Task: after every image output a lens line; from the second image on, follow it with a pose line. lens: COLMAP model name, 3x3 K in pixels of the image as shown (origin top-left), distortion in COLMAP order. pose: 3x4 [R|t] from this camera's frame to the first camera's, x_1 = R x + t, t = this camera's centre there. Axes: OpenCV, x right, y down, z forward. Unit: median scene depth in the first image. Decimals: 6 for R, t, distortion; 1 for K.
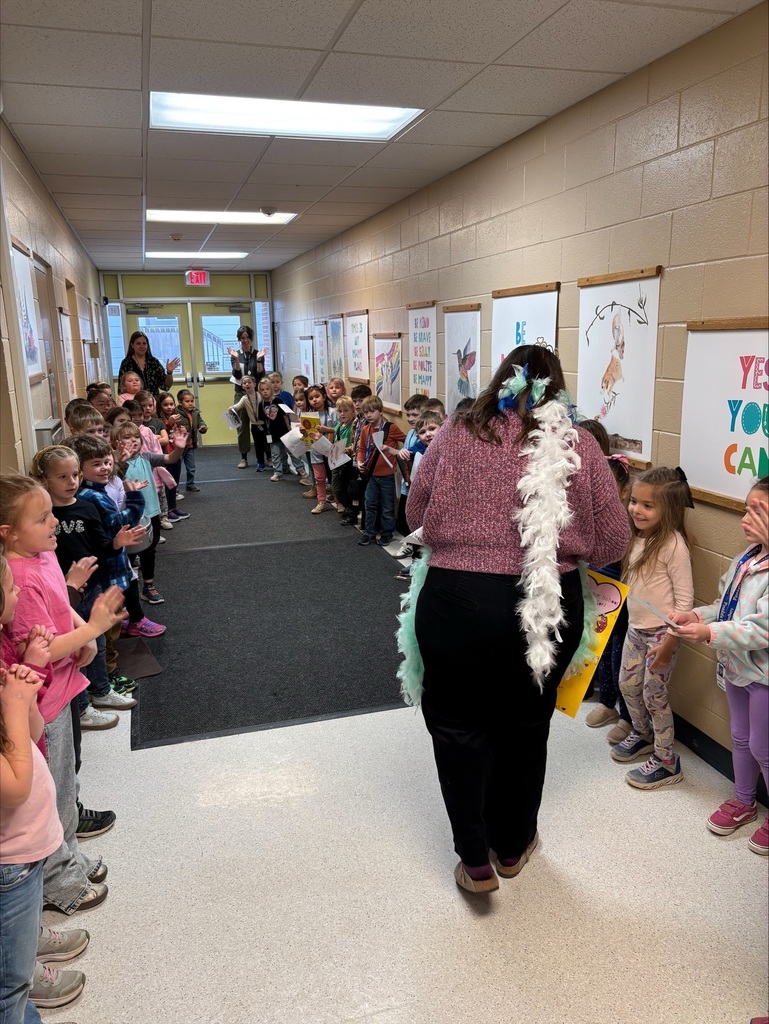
lens RADIAL K [[770.5, 0, 384.0], [0, 770.5, 512.8], [0, 0, 1]] dist [-0.001098, -0.003905]
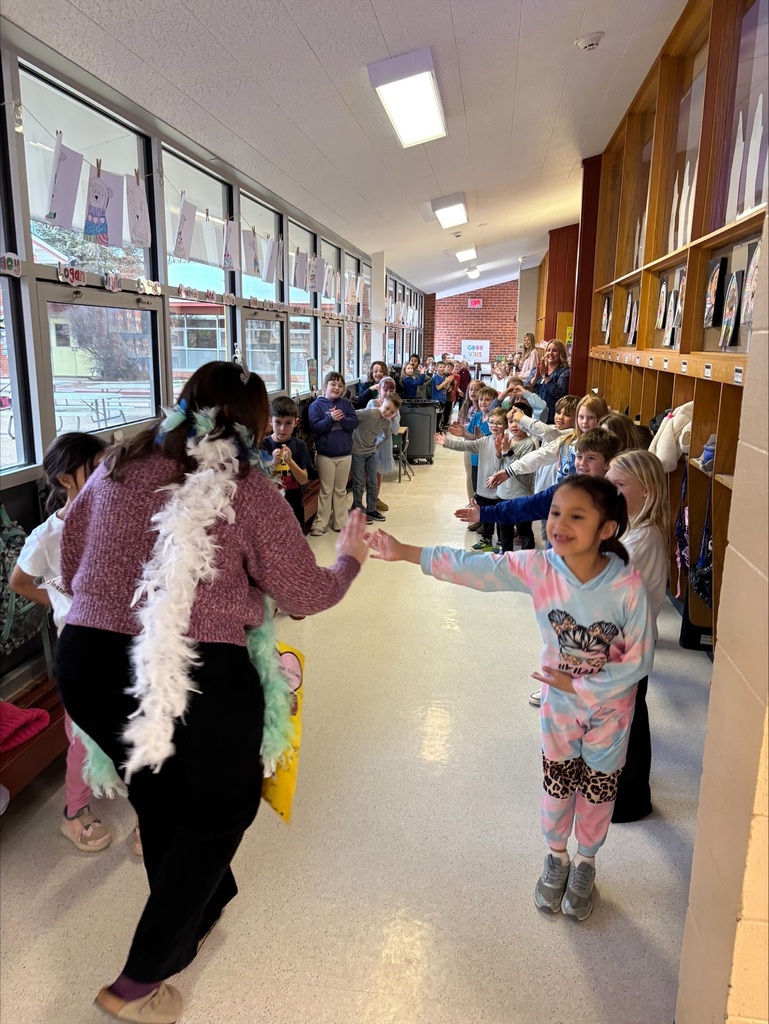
lens RADIAL K [[770.5, 0, 384.7], [0, 770.5, 513.8], [0, 0, 1]] dist [-0.001098, -0.003905]
pose [[0.939404, 0.103463, -0.326825, 0.649607], [-0.102847, 0.994512, 0.019217, -0.084024], [0.327020, 0.015560, 0.944889, 0.346742]]
